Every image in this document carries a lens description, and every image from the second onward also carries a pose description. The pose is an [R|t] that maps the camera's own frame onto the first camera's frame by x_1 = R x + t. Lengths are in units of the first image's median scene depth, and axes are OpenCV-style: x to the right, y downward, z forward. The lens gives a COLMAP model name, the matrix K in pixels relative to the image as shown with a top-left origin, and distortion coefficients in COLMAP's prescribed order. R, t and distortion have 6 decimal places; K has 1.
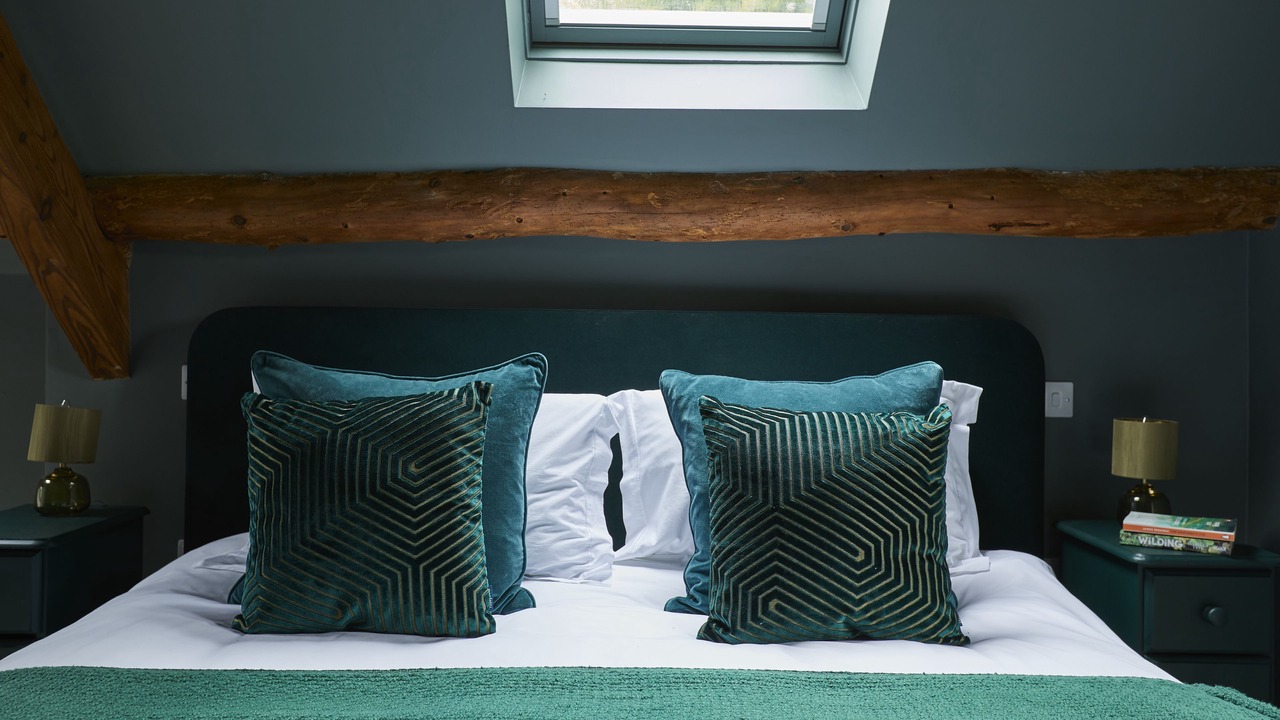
lens RADIAL K [[1020.6, 0, 640.1], [0, 1020.6, 353.9], [0, 0, 1]] dist [0.007172, 0.015963]
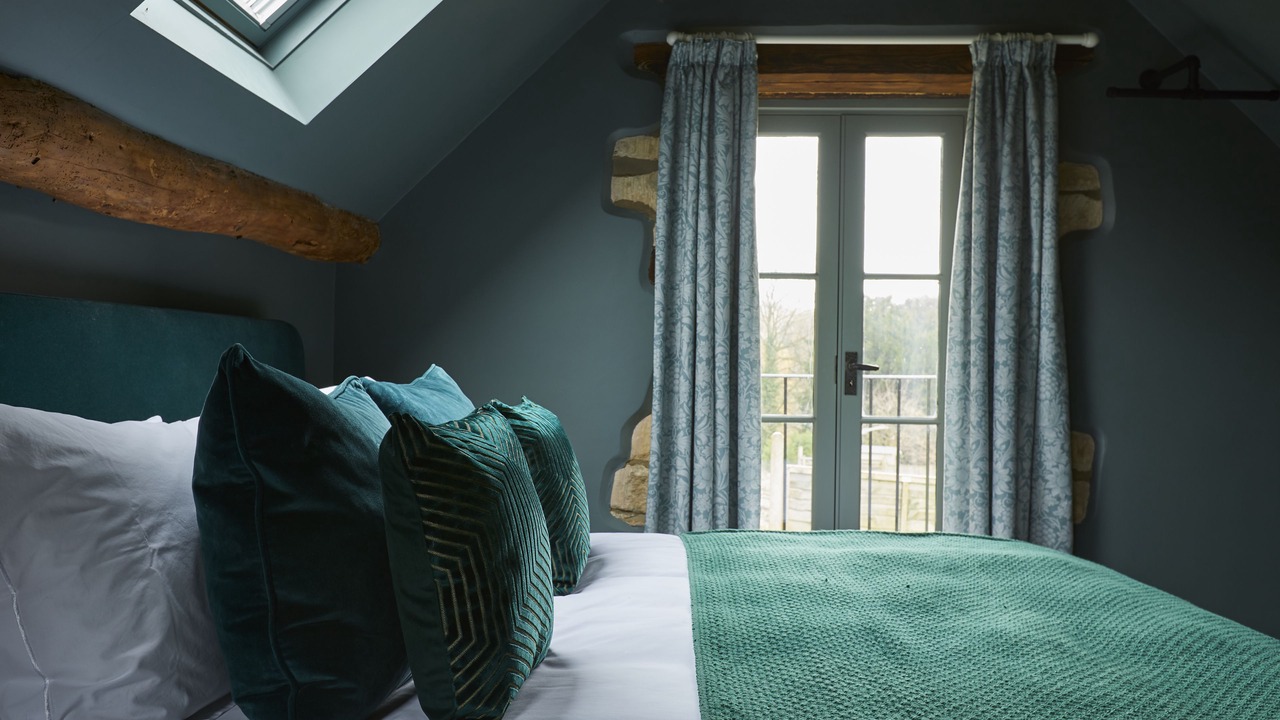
lens RADIAL K [[1020.6, 0, 640.1], [0, 1020.6, 353.9], [0, 0, 1]] dist [0.007172, 0.015963]
pose [[0.040582, -0.008577, 0.999139, -0.778751], [-0.013555, 0.999866, 0.009133, -0.016938], [-0.999084, -0.013914, 0.040460, 0.583938]]
